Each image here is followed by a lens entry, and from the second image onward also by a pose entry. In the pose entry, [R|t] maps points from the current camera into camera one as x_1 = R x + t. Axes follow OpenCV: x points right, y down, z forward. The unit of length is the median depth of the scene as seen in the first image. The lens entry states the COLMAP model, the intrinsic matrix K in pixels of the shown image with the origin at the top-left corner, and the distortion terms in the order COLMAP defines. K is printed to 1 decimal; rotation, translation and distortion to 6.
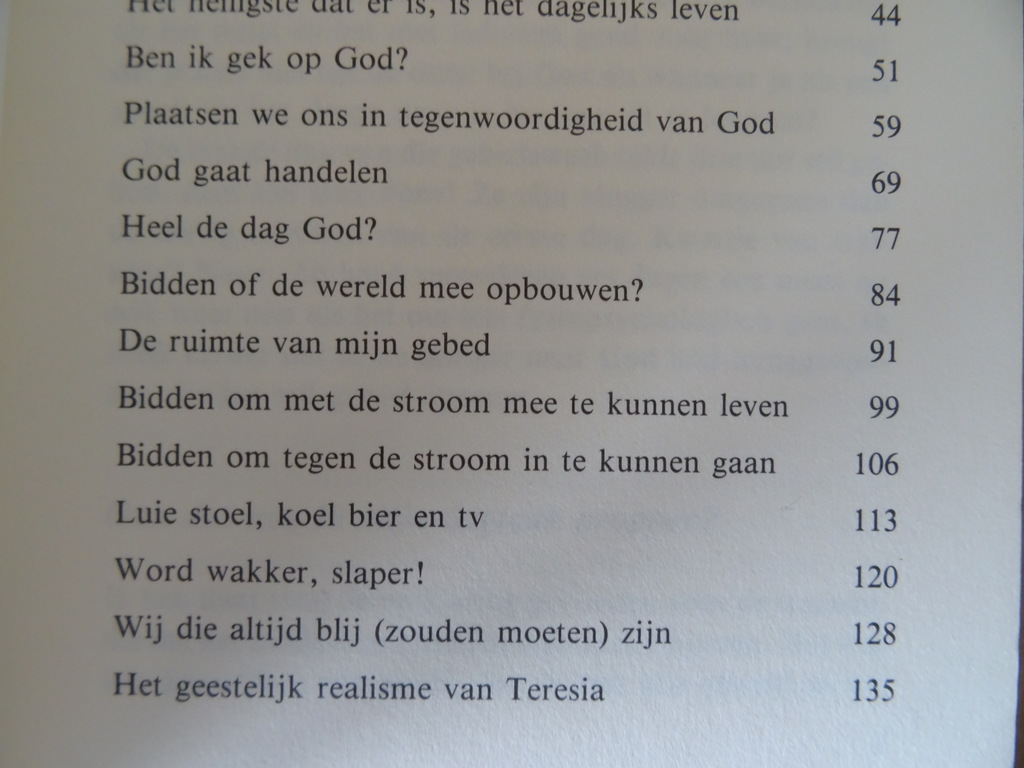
lens RADIAL K [[726.1, 0, 522.7], [0, 726.1, 379.8], [0, 0, 1]] dist [0.026829, -0.042276]
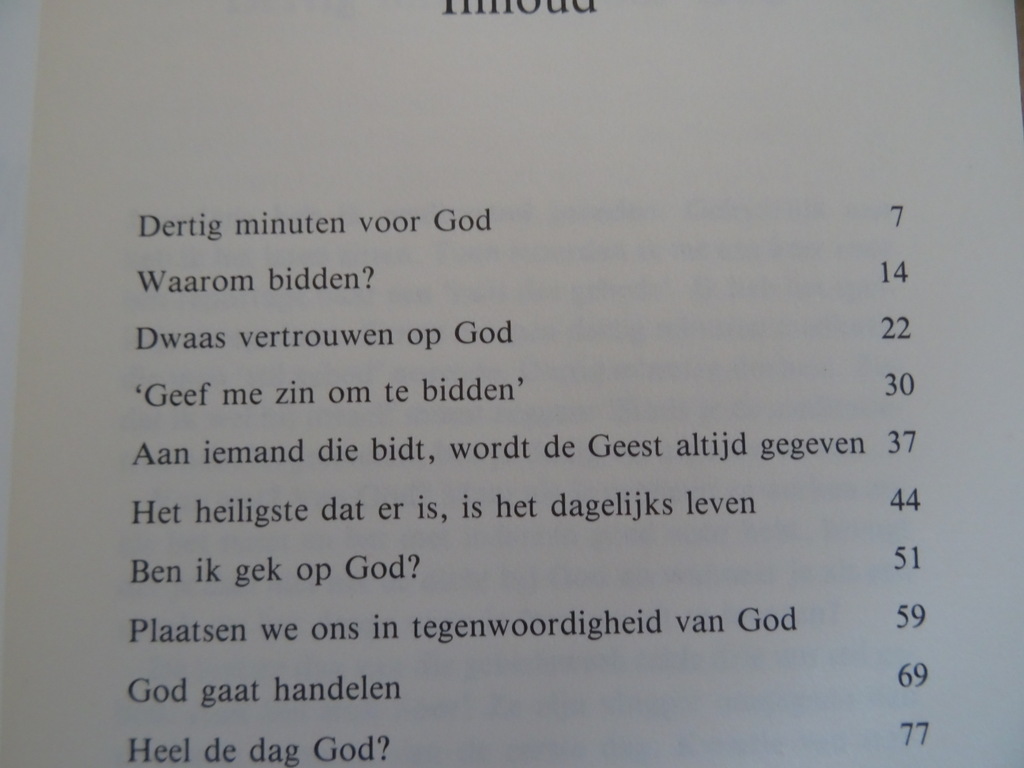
lens RADIAL K [[726.1, 0, 541.5], [0, 726.1, 366.2], [0, 0, 1]] dist [0.026829, -0.042276]
pose [[0.999734, -0.022765, 0.003664, 0.008228], [0.022917, 0.998543, -0.048862, -0.657411], [-0.002546, 0.048933, 0.998799, 0.008589]]
